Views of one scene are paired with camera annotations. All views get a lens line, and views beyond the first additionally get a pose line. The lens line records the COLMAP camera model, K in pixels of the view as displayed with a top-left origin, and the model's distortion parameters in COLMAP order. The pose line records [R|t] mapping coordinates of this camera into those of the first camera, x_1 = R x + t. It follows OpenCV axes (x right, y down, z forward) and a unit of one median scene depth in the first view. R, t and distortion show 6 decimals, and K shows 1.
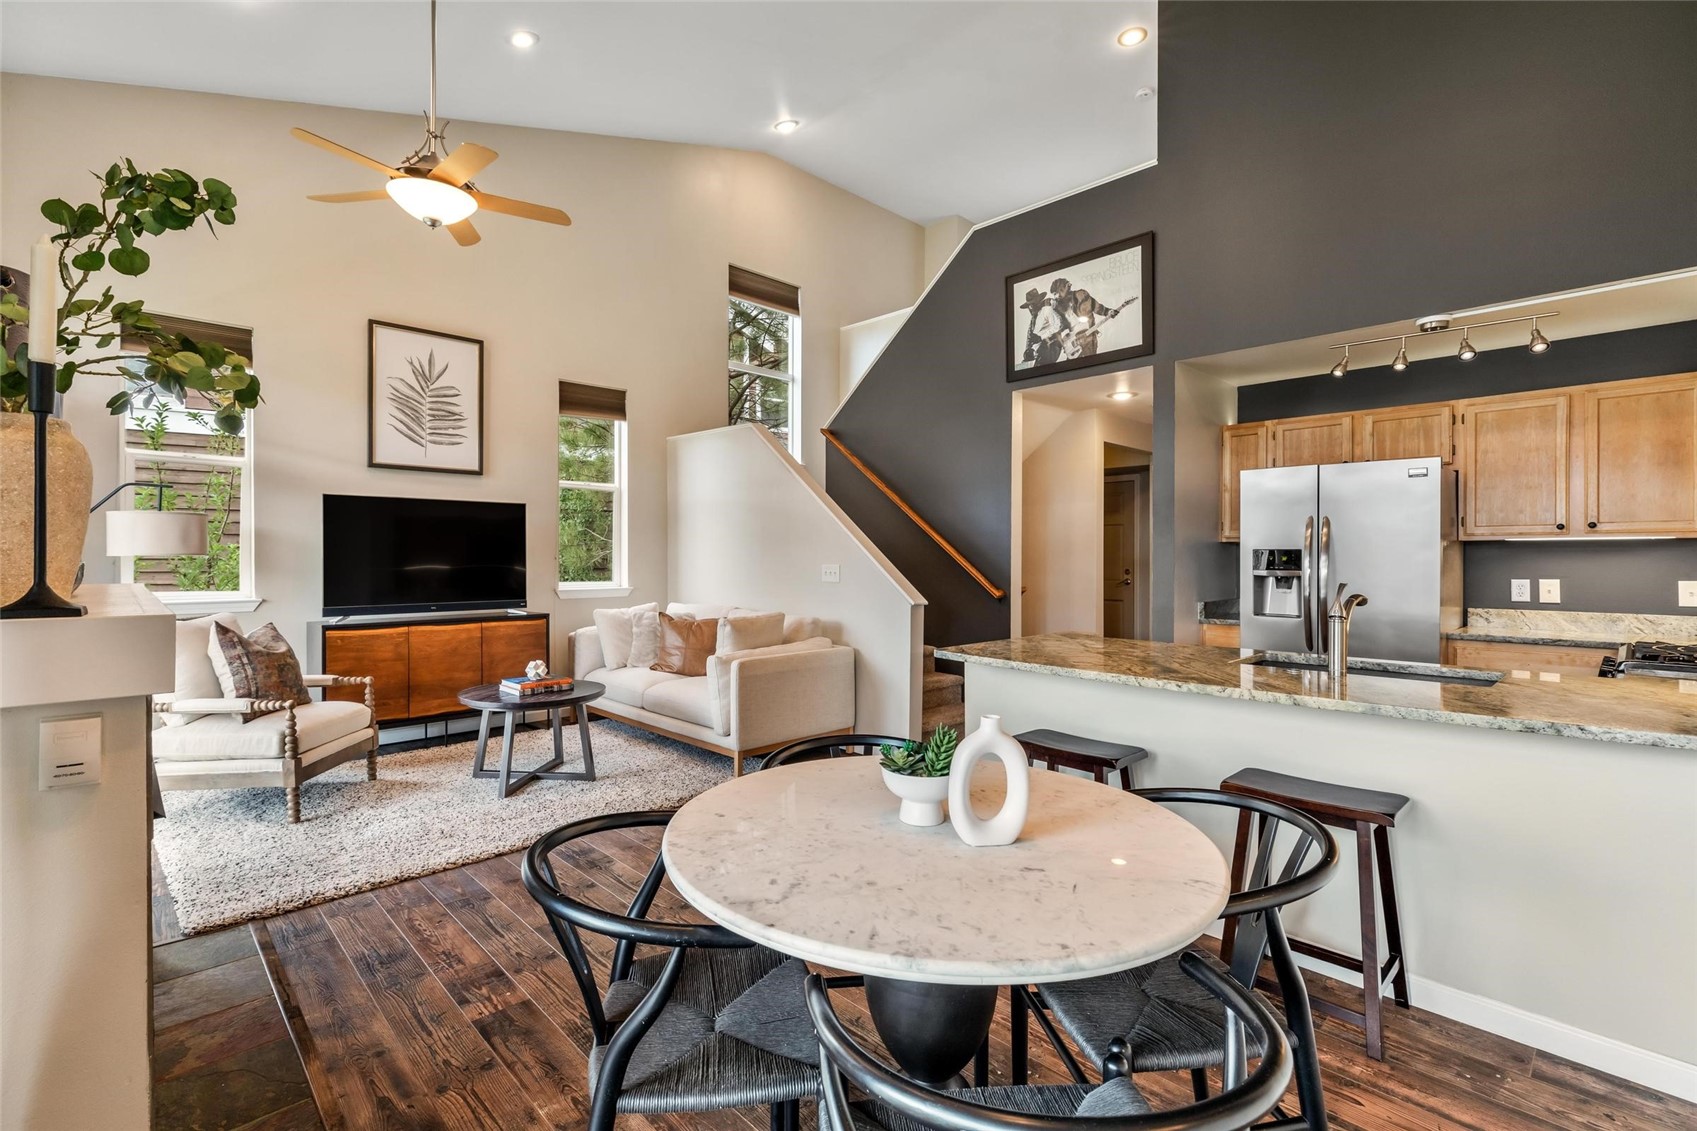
lens RADIAL K [[762.9, 0, 839.1], [0, 762.9, 557.1], [0, 0, 1]] dist [0.005382, -0.000221]
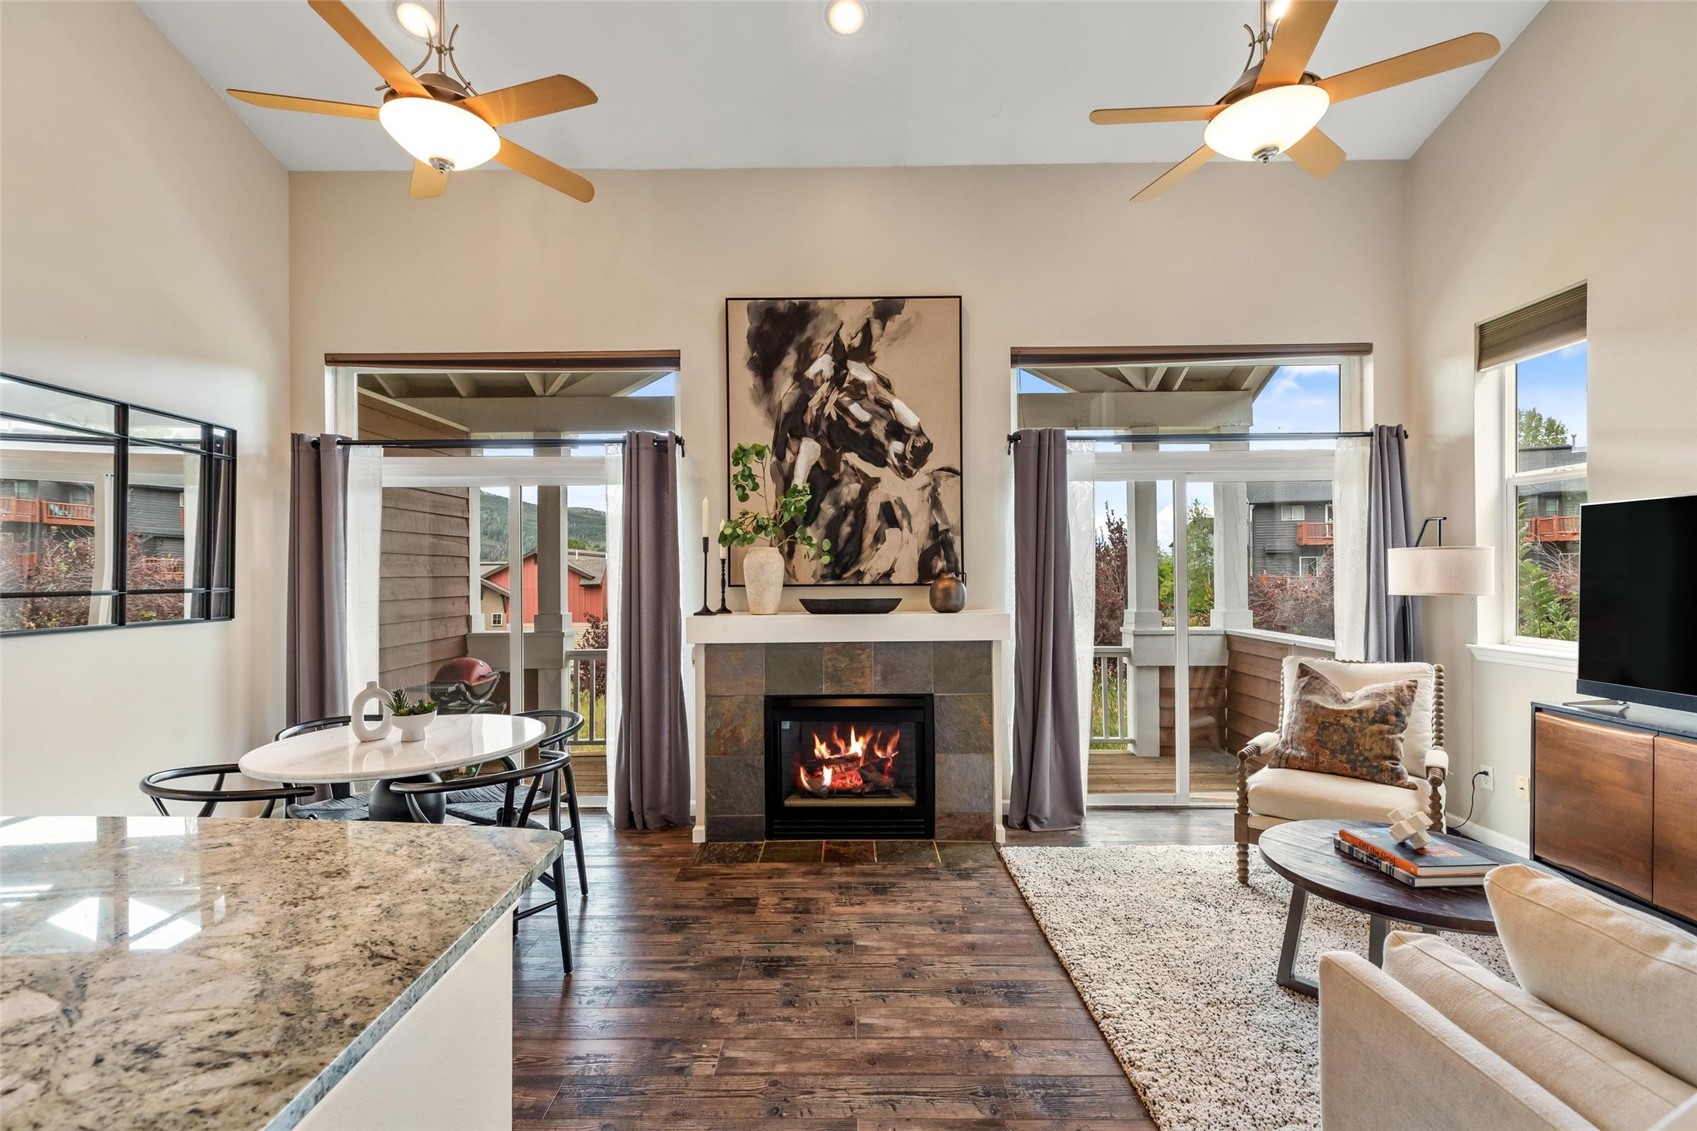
lens RADIAL K [[762.9, 0, 840.4], [0, 762.9, 568.0], [0, 0, 1]] dist [0.005382, -0.000221]
pose [[-0.700155, -0.001604, -0.713989, 0.229572], [0.003133, 0.999981, -0.005318, -0.026287], [0.713984, -0.005960, -0.700137, 0.974697]]
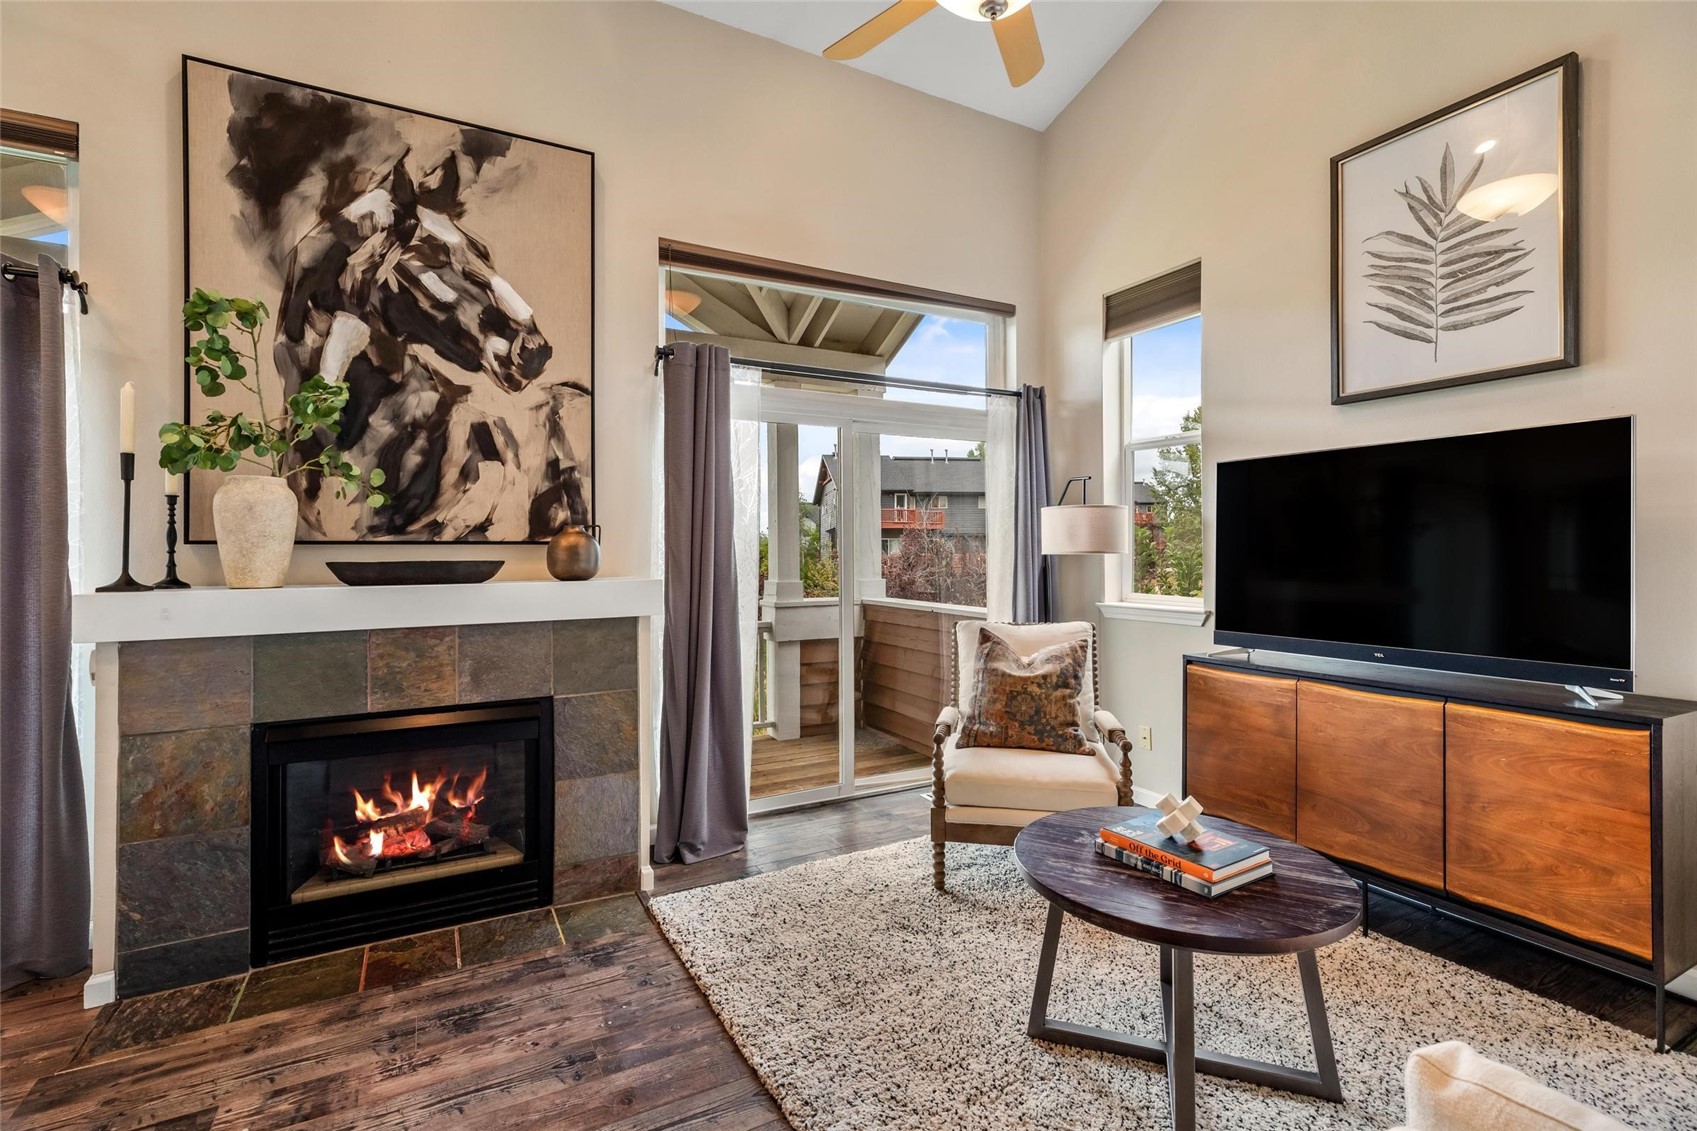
lens RADIAL K [[762.9, 0, 834.4], [0, 762.9, 547.2], [0, 0, 1]] dist [0.005382, -0.000221]
pose [[-0.271275, -0.007983, -0.962469, 0.068752], [0.000119, 0.999965, -0.008328, -0.001932], [0.962502, -0.002374, -0.271264, 0.829466]]
